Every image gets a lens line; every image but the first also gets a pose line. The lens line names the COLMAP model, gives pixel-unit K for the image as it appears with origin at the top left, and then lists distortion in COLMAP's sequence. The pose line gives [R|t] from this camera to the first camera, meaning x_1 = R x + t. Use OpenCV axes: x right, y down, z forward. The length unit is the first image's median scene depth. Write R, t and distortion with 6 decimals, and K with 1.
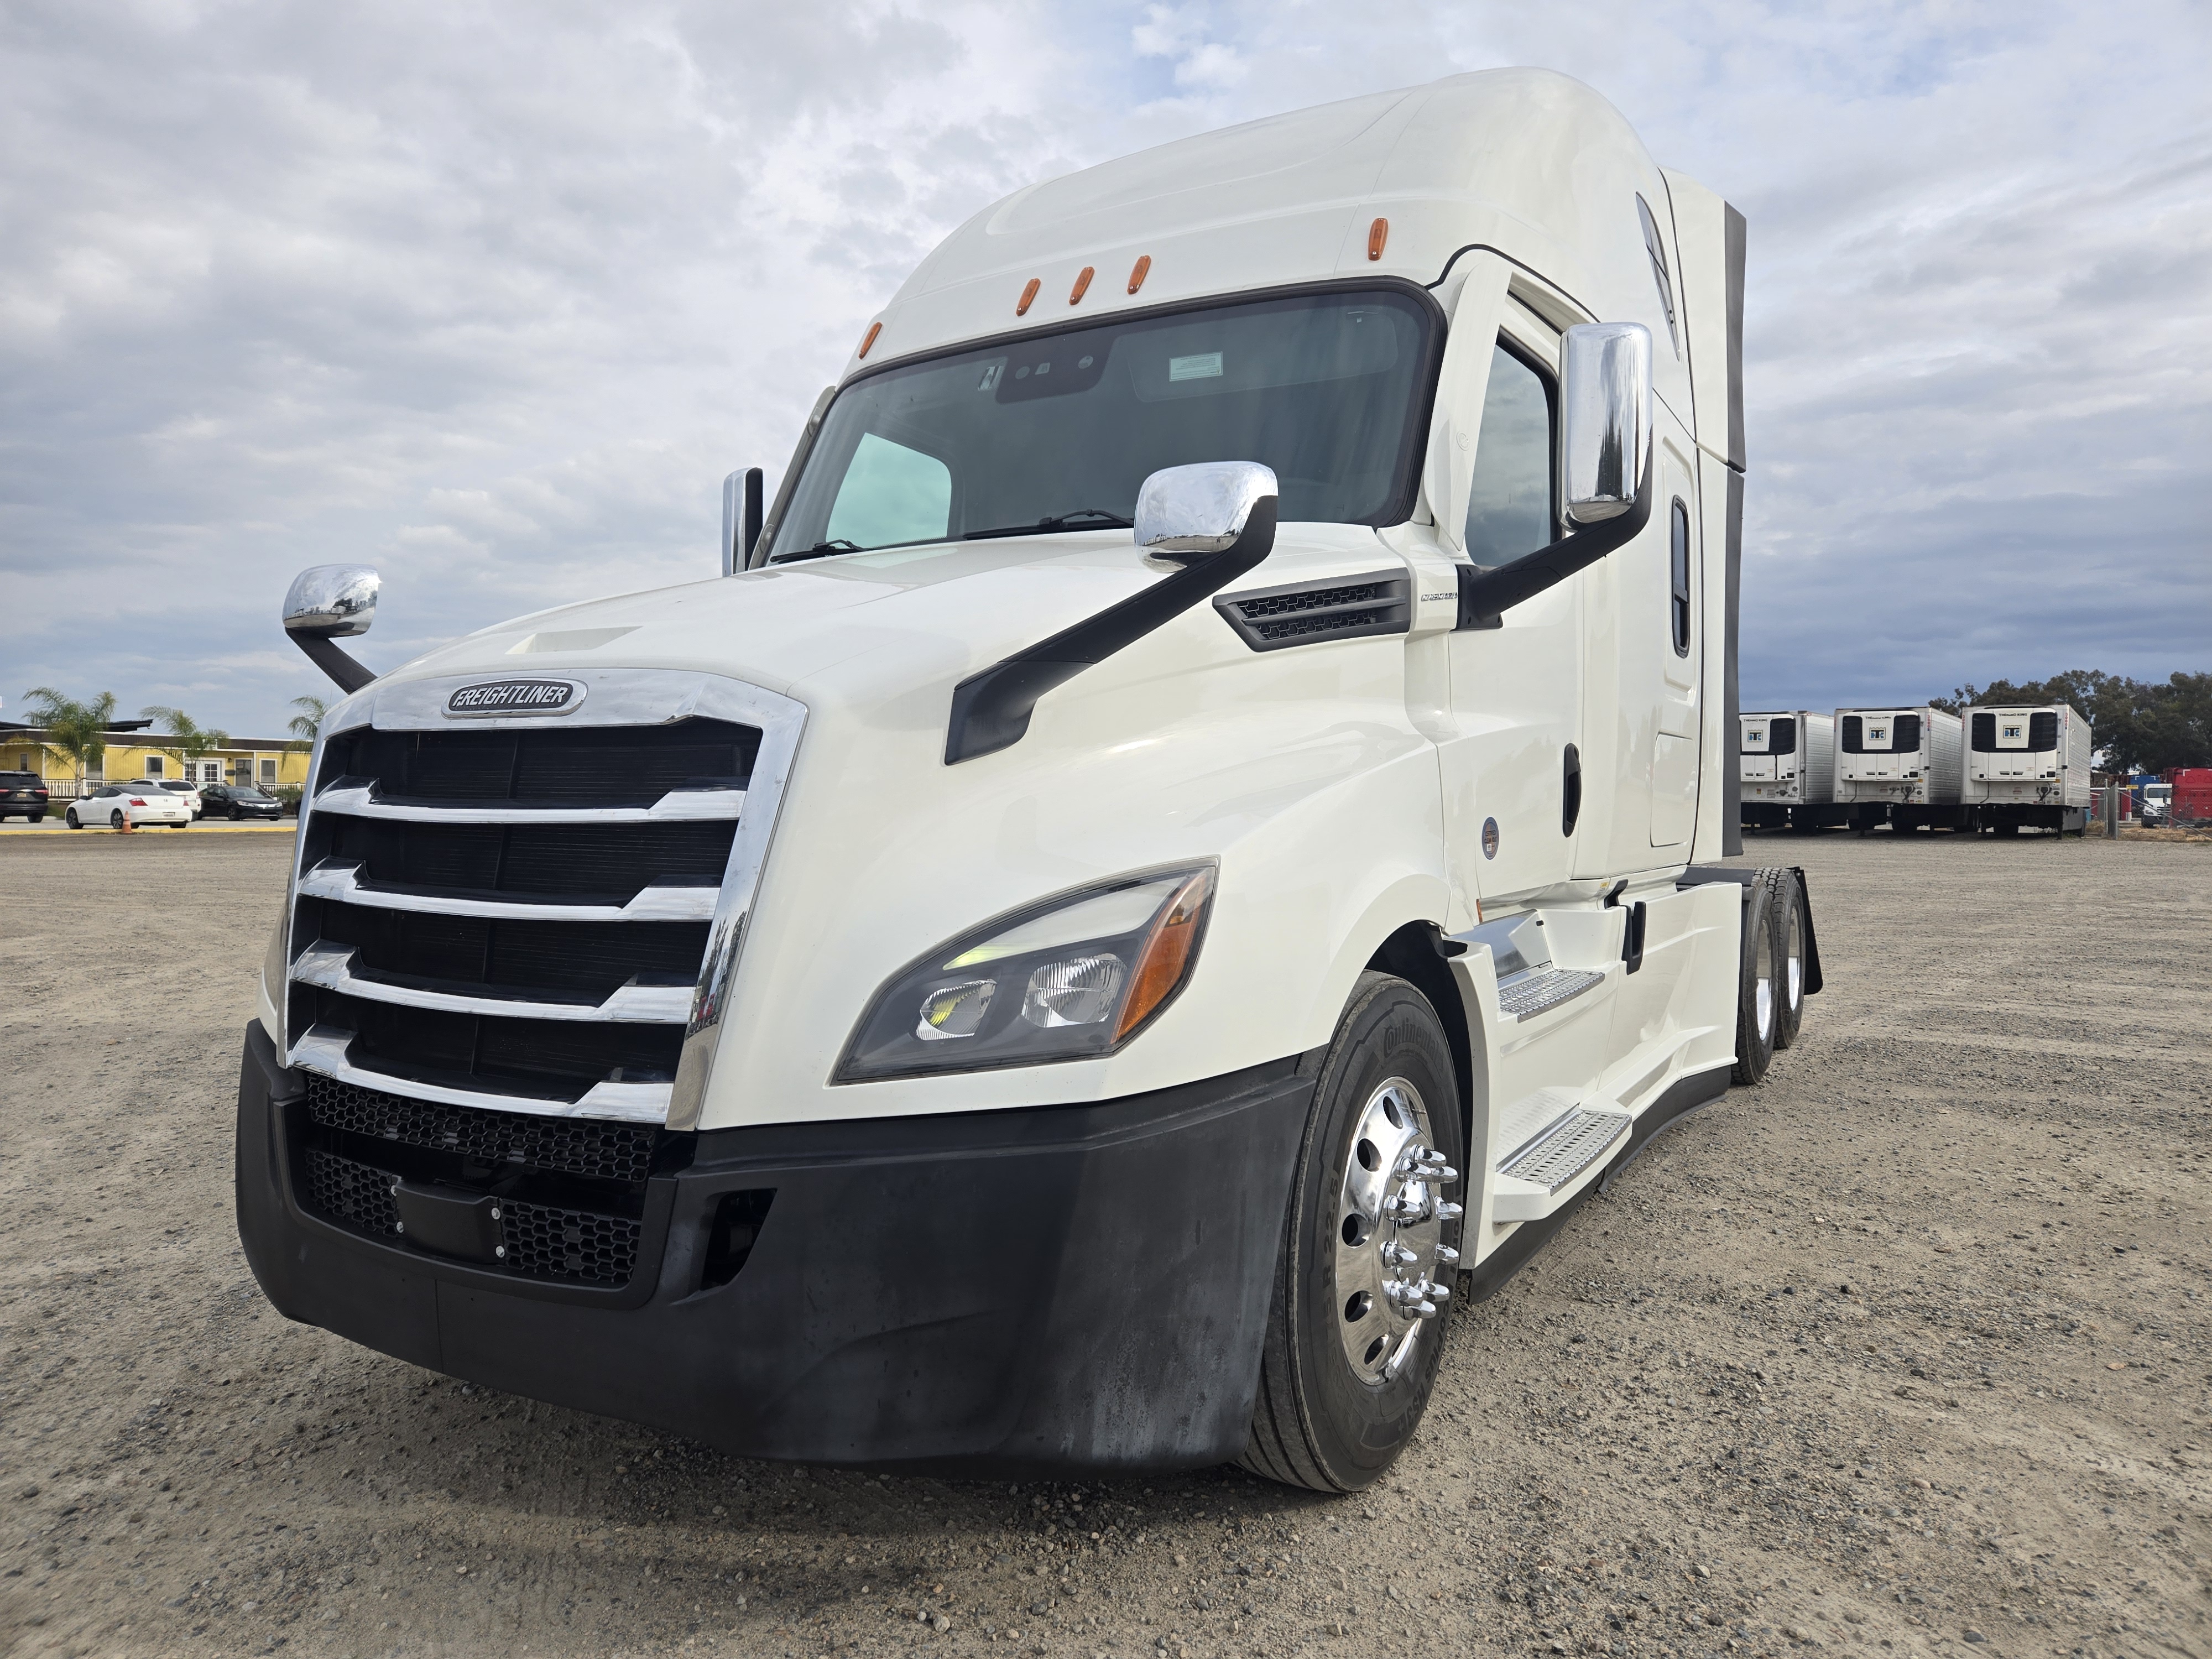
lens RADIAL K [[1441.8, 0, 1117.0], [0, 1441.8, 763.1], [0, 0, 1]] dist [0.072001, -0.052730]
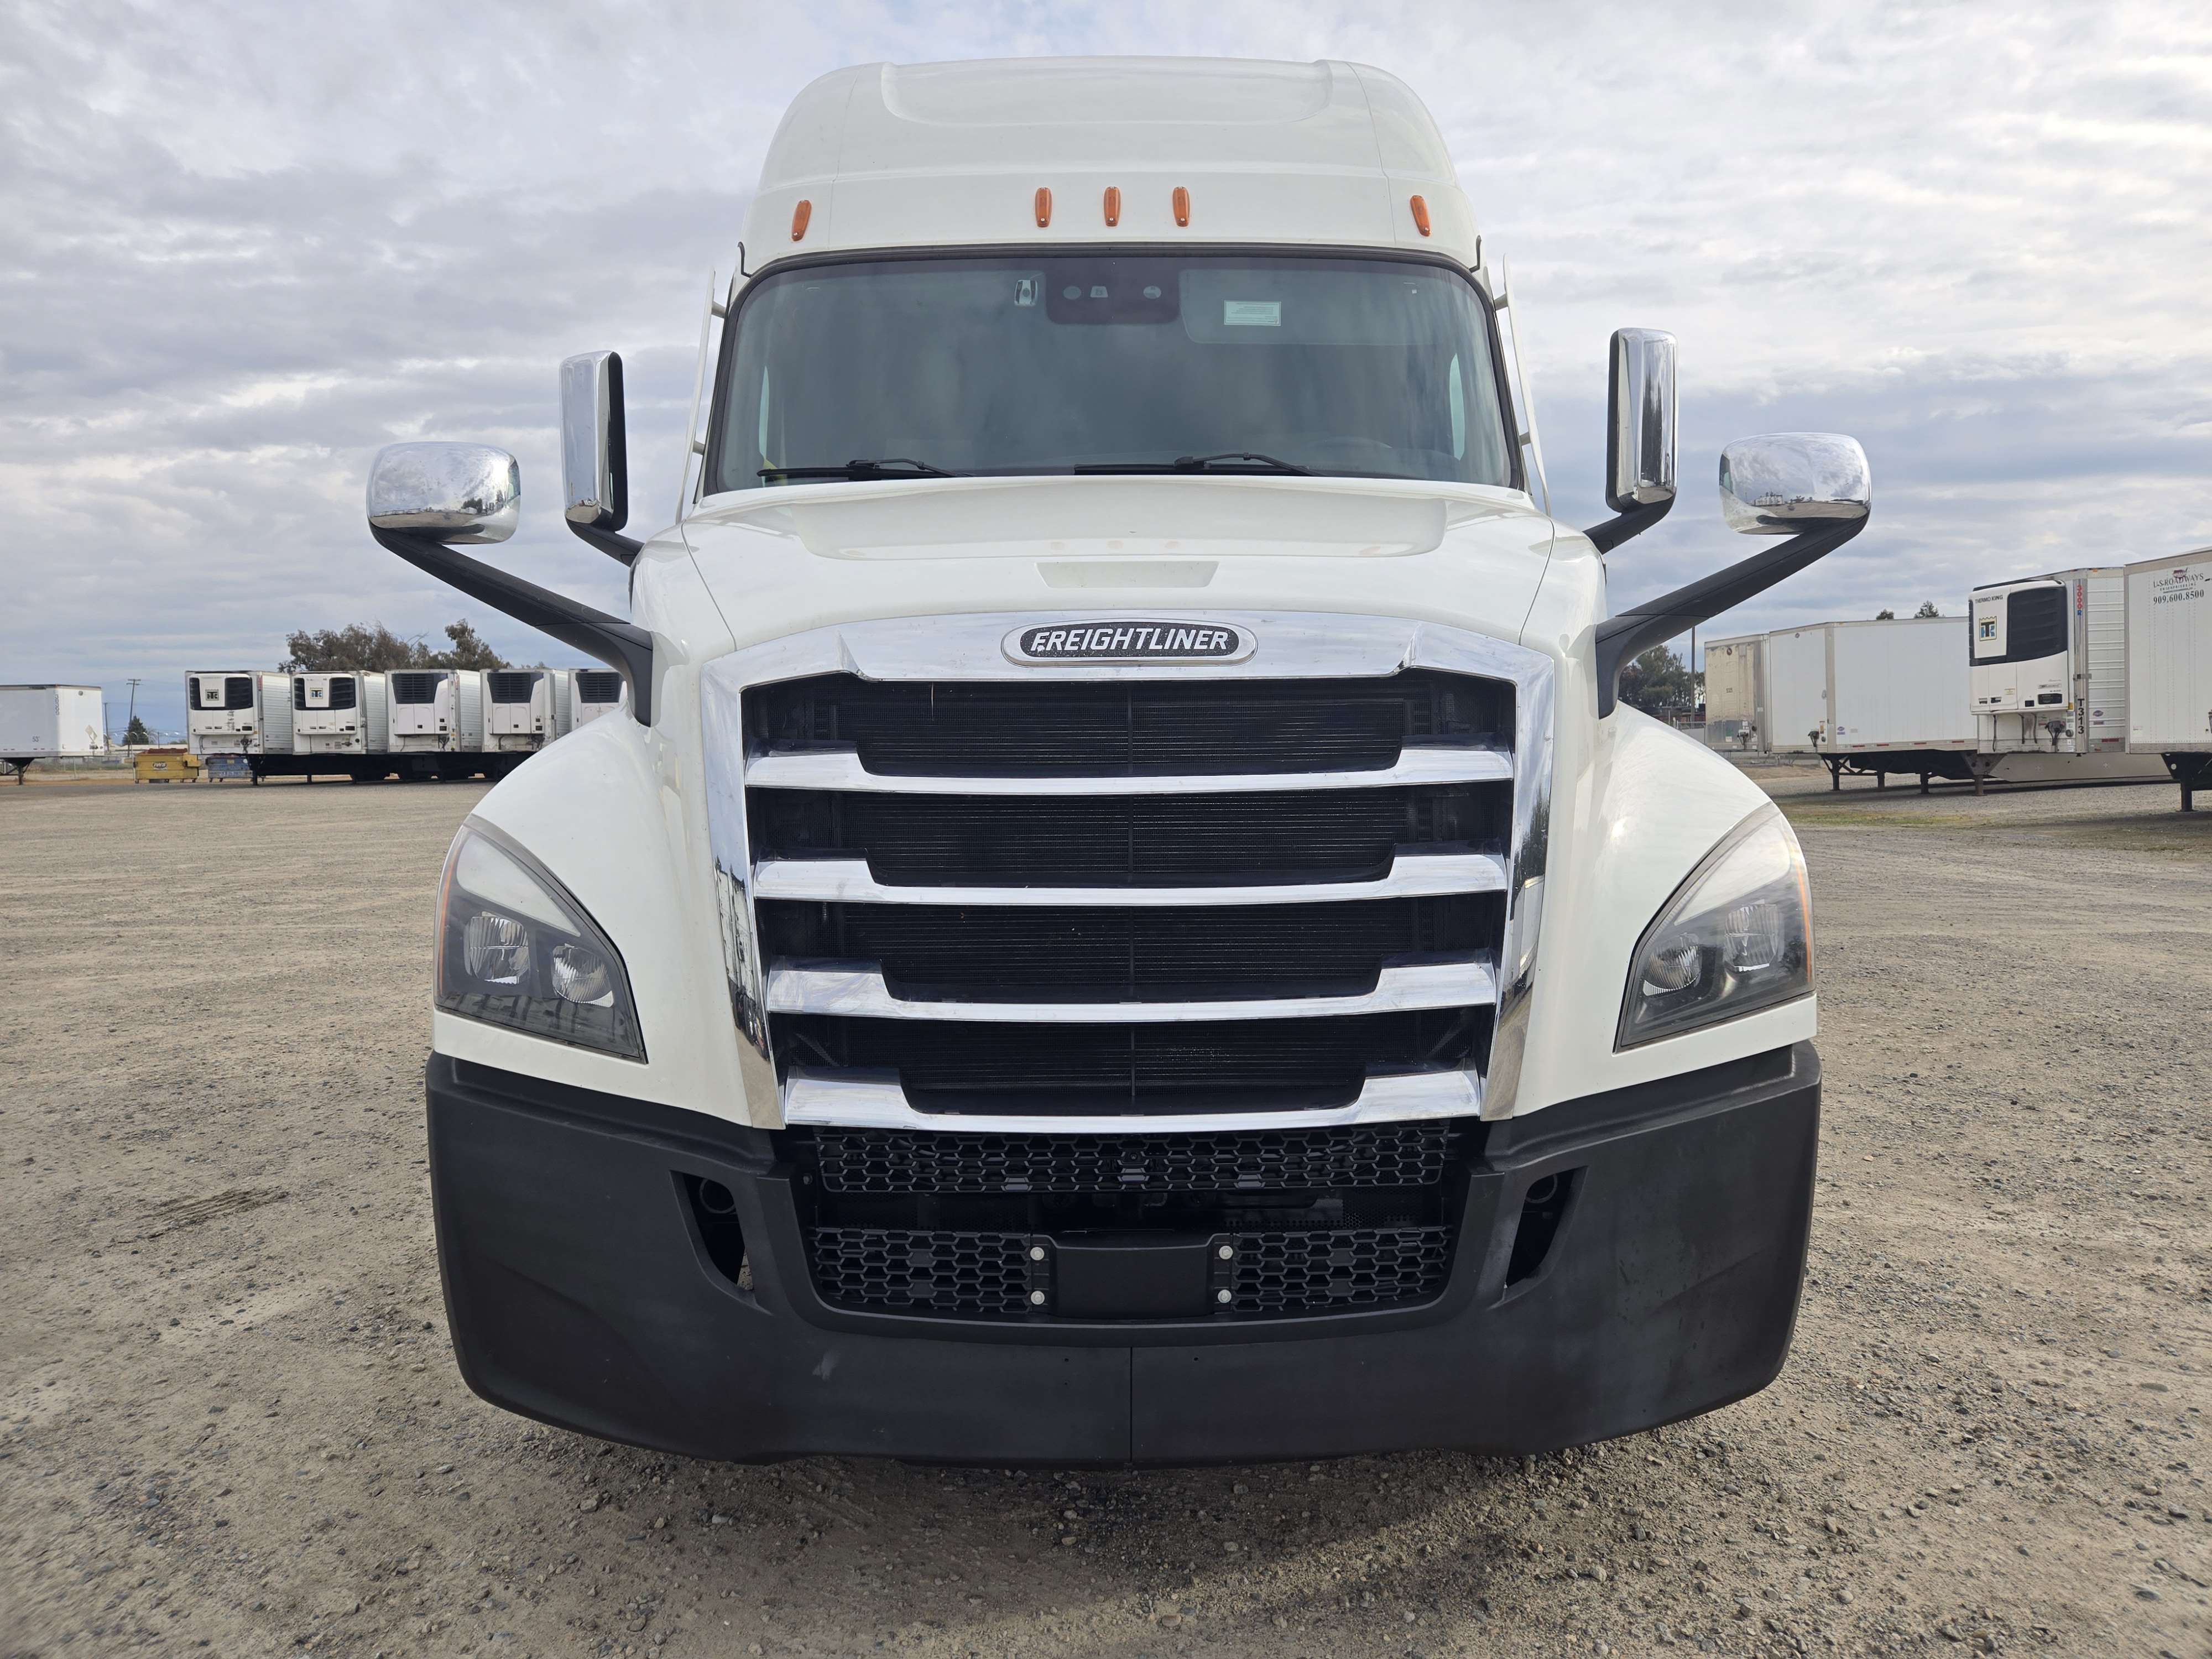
lens RADIAL K [[1441.8, 0, 1117.0], [0, 1441.8, 763.1], [0, 0, 1]] dist [0.072001, -0.052730]
pose [[0.860167, -0.022368, 0.509522, -0.798258], [0.004183, 0.999314, 0.036808, -0.006194], [-0.509996, -0.029530, 0.859670, 0.281012]]
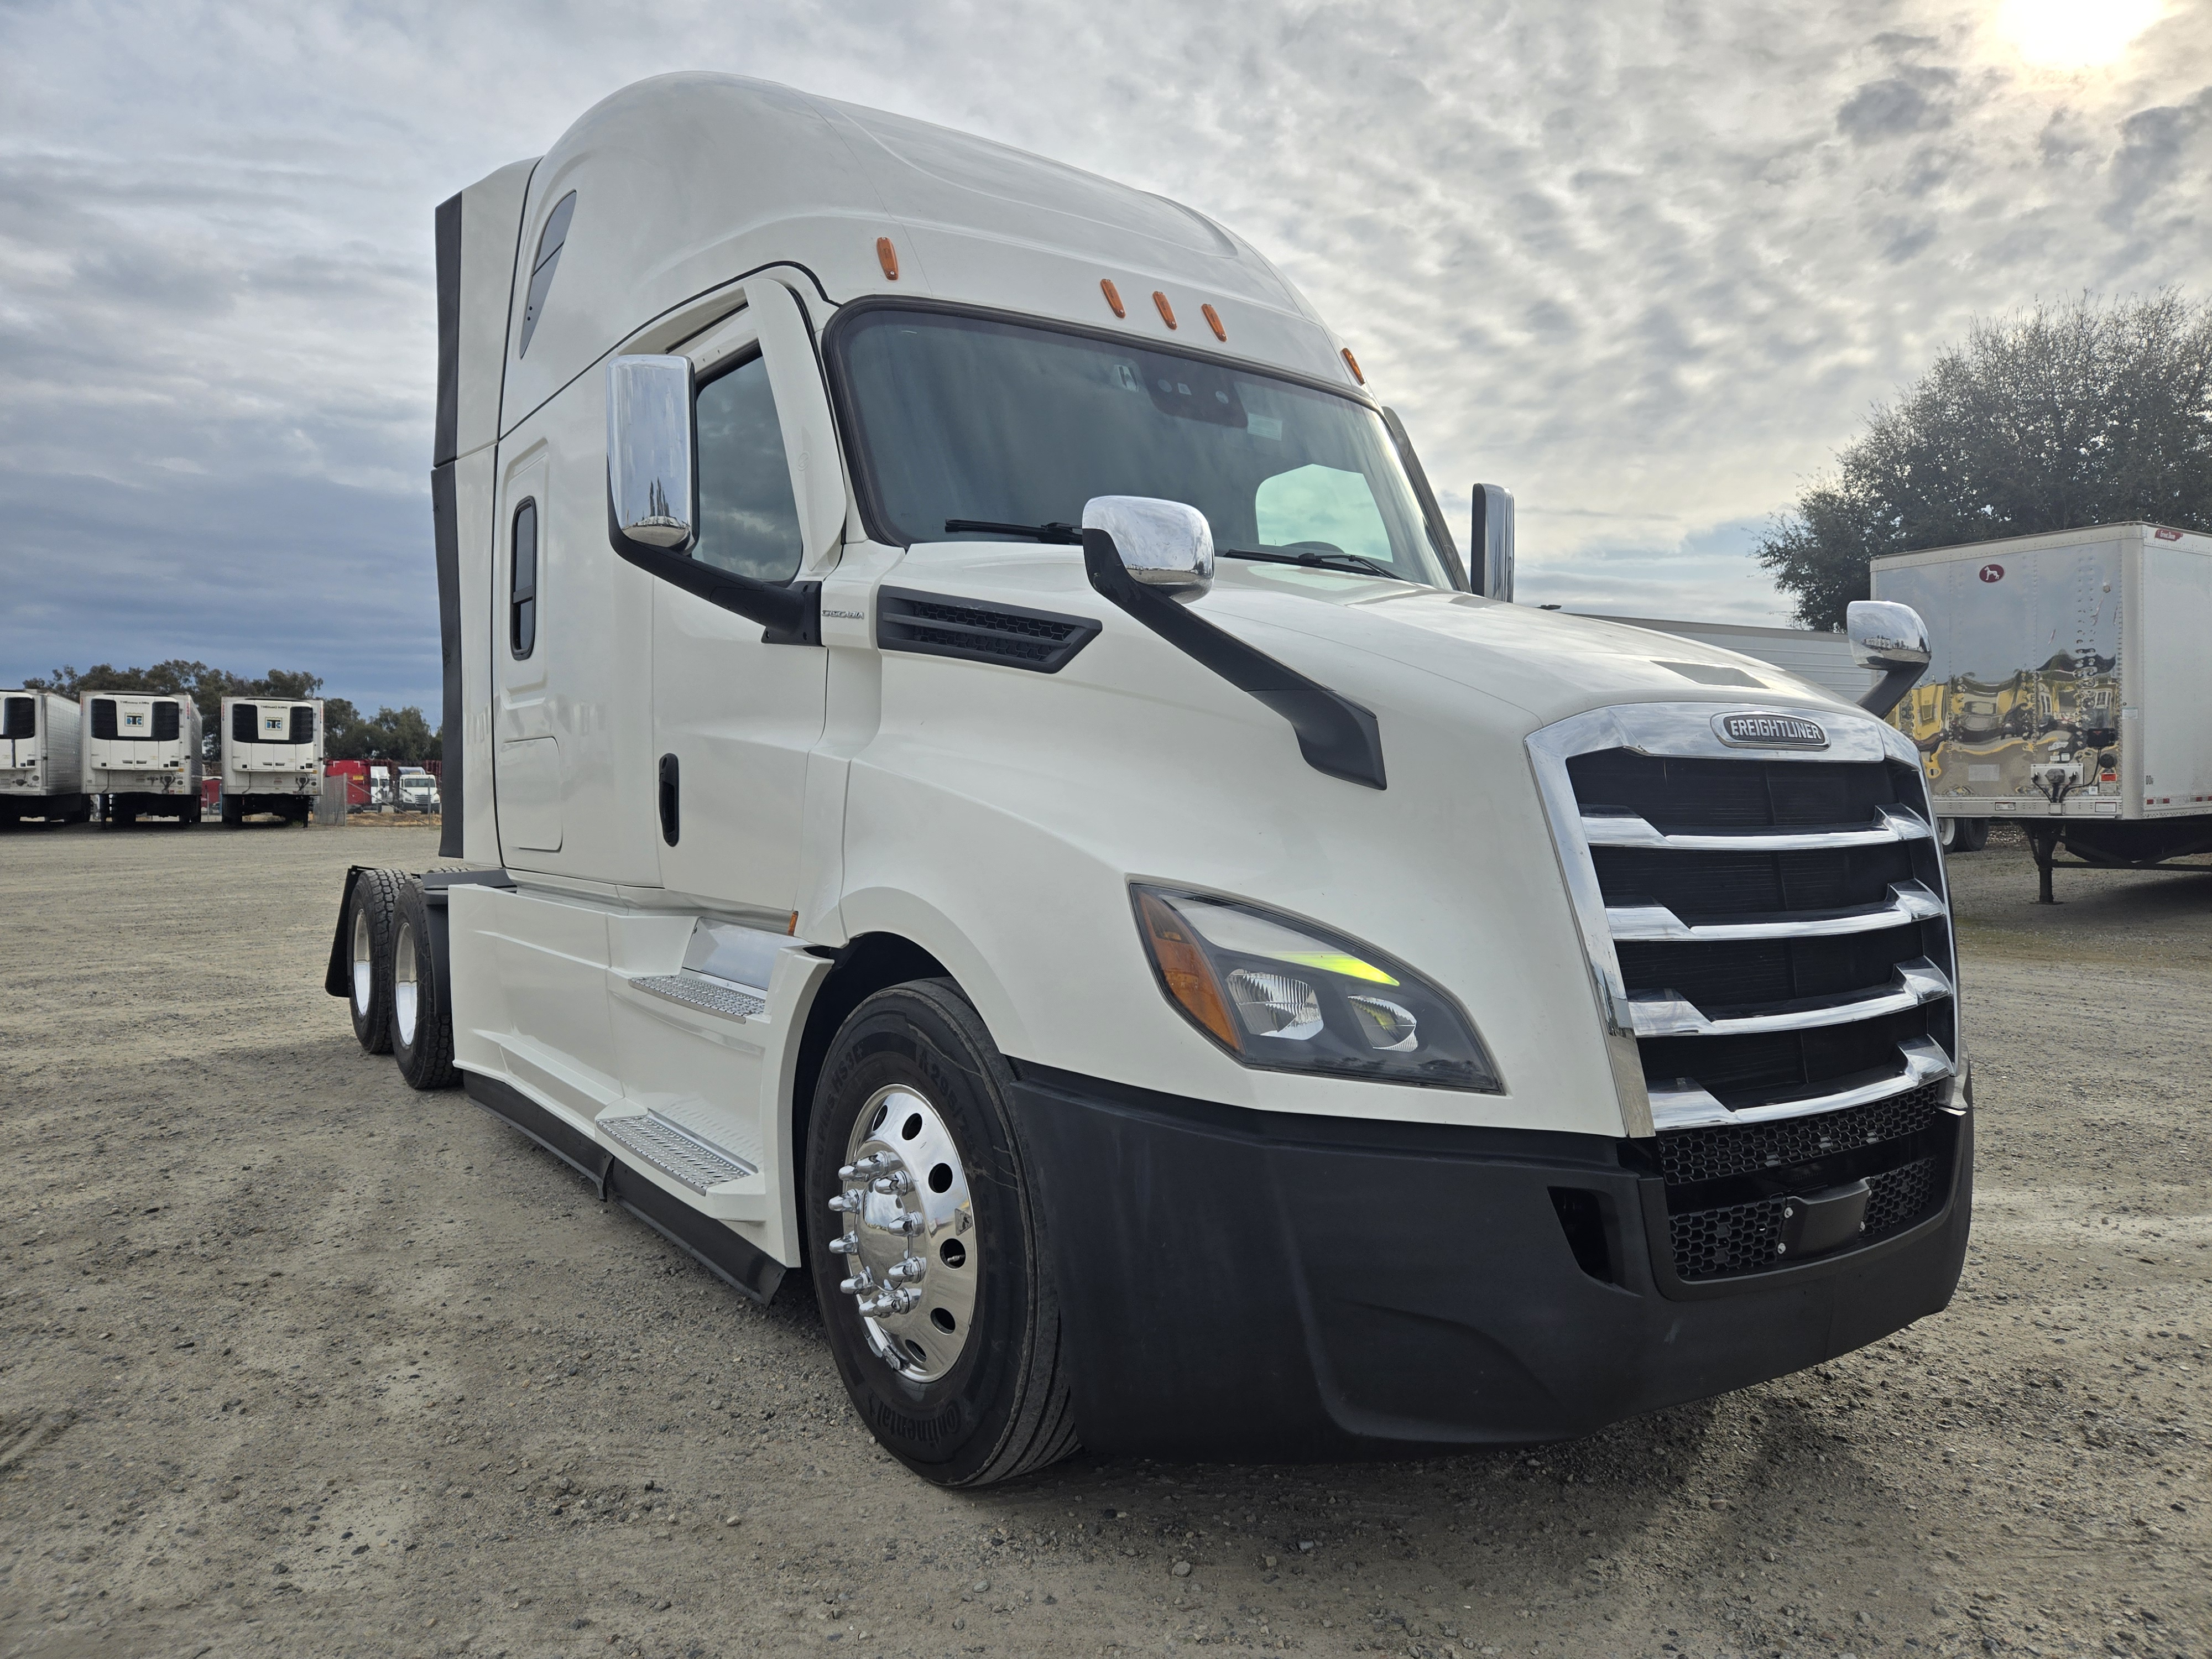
lens RADIAL K [[1451.0, 0, 1070.5], [0, 1451.0, 774.9], [0, 0, 1]] dist [0.060640, -0.041129]
pose [[0.437135, 0.008065, 0.899360, -1.529775], [-0.022488, 0.999745, 0.001965, -0.002898], [-0.899115, -0.021084, 0.437205, 0.945248]]
